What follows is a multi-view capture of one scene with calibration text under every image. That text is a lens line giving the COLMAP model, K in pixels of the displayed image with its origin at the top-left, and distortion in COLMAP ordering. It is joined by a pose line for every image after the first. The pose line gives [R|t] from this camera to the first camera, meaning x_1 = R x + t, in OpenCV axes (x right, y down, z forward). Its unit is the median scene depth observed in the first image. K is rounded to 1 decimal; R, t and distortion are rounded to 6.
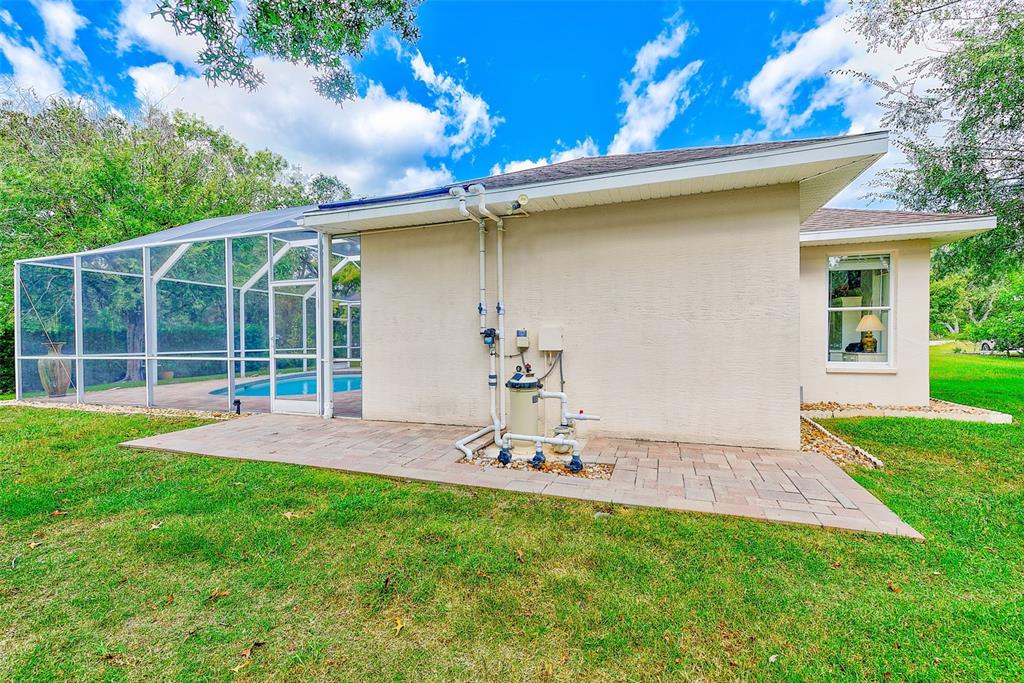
lens RADIAL K [[409.6, 0, 512.0], [0, 409.6, 341.5], [0, 0, 1]] dist [0.001472, 0.000039]
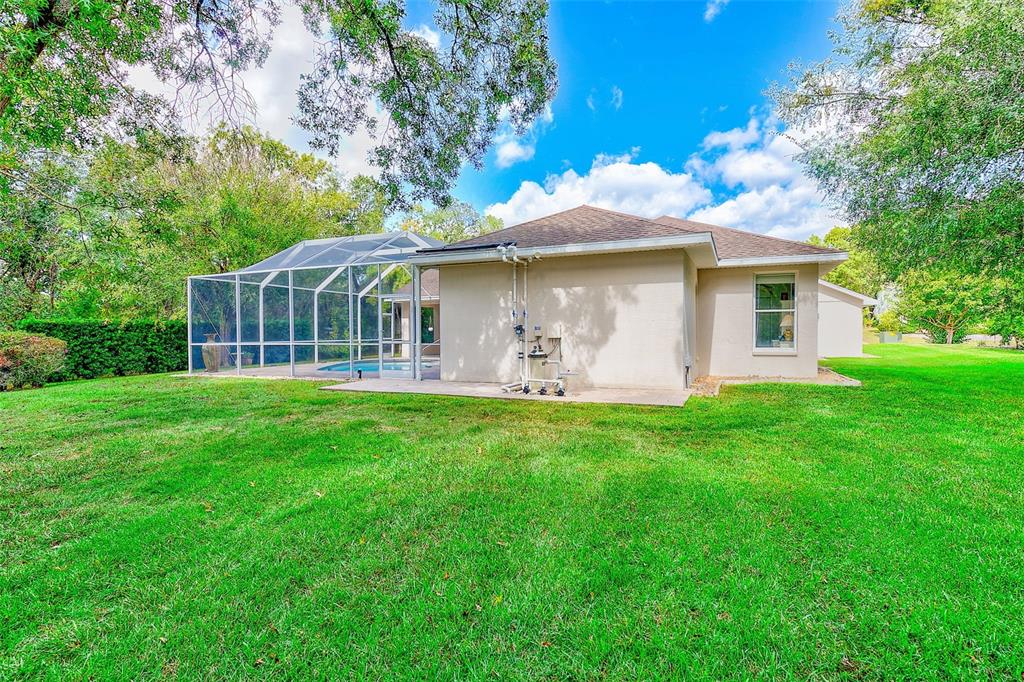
lens RADIAL K [[503.0, 0, 515.3], [0, 503.0, 339.5], [0, 0, 1]] dist [0.003860, -0.000158]
pose [[0.998009, 0.002033, -0.063034, 0.060375], [-0.001508, 0.999964, 0.008373, 0.010494], [0.063049, -0.008261, 0.997976, -1.077914]]
